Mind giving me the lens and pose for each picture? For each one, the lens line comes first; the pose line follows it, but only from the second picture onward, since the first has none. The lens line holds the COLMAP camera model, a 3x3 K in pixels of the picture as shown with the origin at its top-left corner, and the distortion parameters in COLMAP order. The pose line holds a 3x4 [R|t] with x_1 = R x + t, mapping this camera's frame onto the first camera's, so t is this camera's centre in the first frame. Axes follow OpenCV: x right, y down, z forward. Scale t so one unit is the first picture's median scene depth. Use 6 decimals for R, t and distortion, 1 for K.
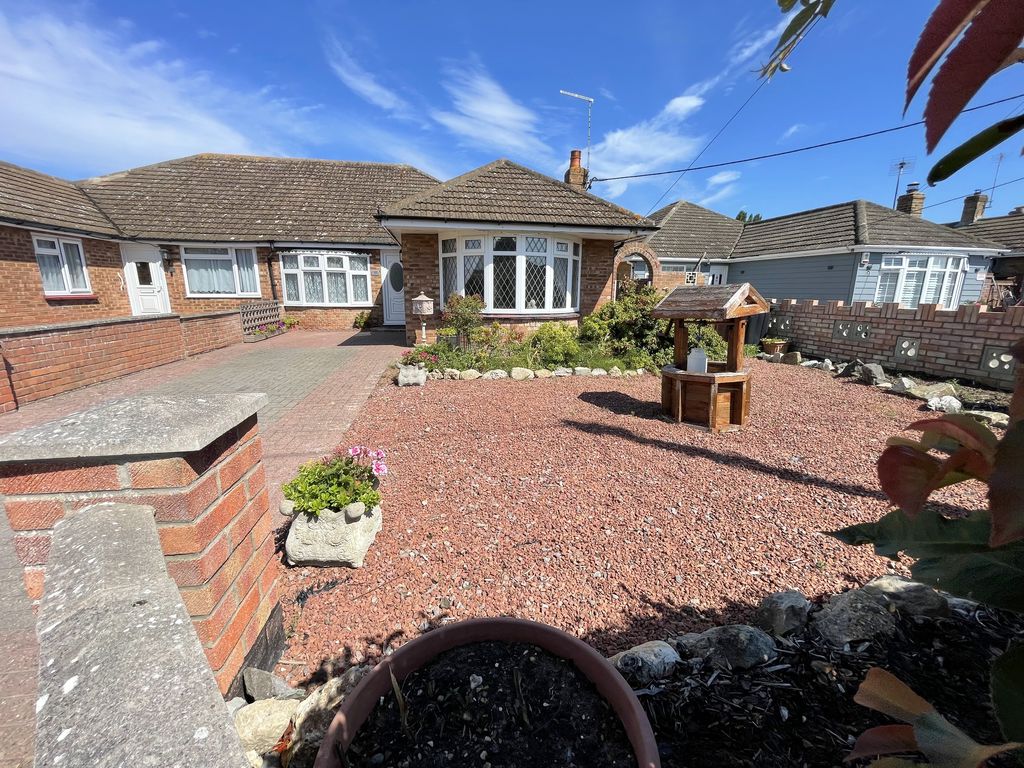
lens RADIAL K [[414.0, 0, 516.1], [0, 414.0, 381.7], [0, 0, 1]] dist [-0.005201, 0.000692]
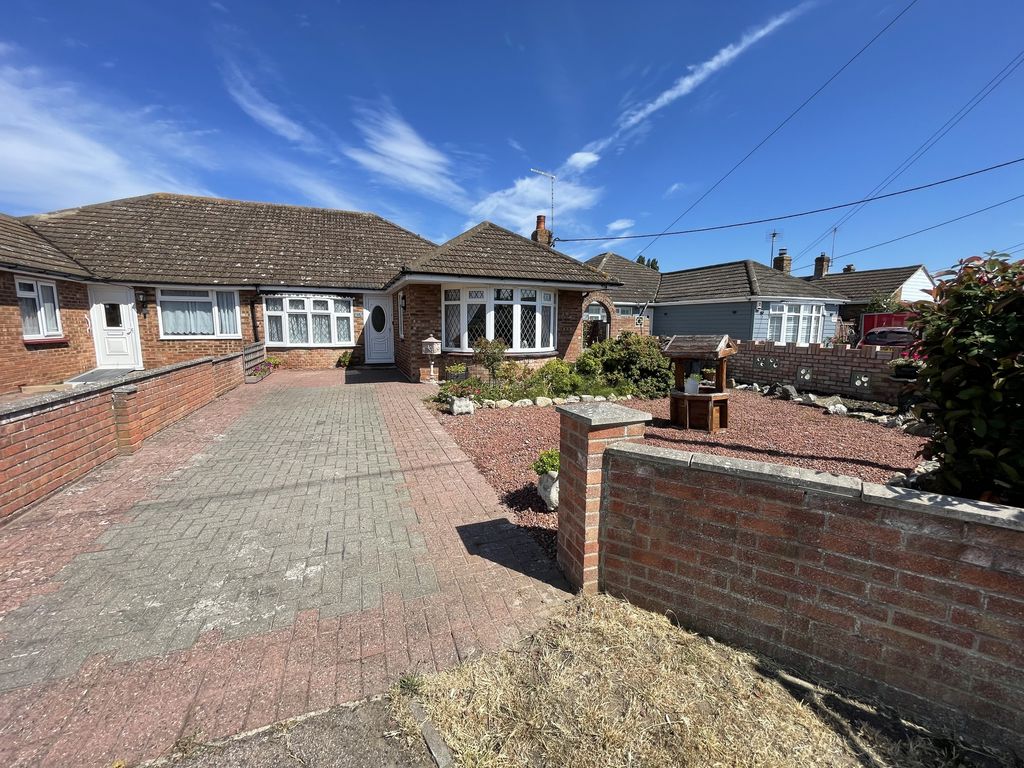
lens RADIAL K [[414.0, 0, 516.1], [0, 414.0, 381.7], [0, 0, 1]] dist [-0.005201, 0.000692]
pose [[0.980823, -0.026856, 0.193043, -0.212347], [0.042357, 0.996160, -0.076625, 0.008662], [-0.190244, 0.083333, 0.978194, -0.141970]]
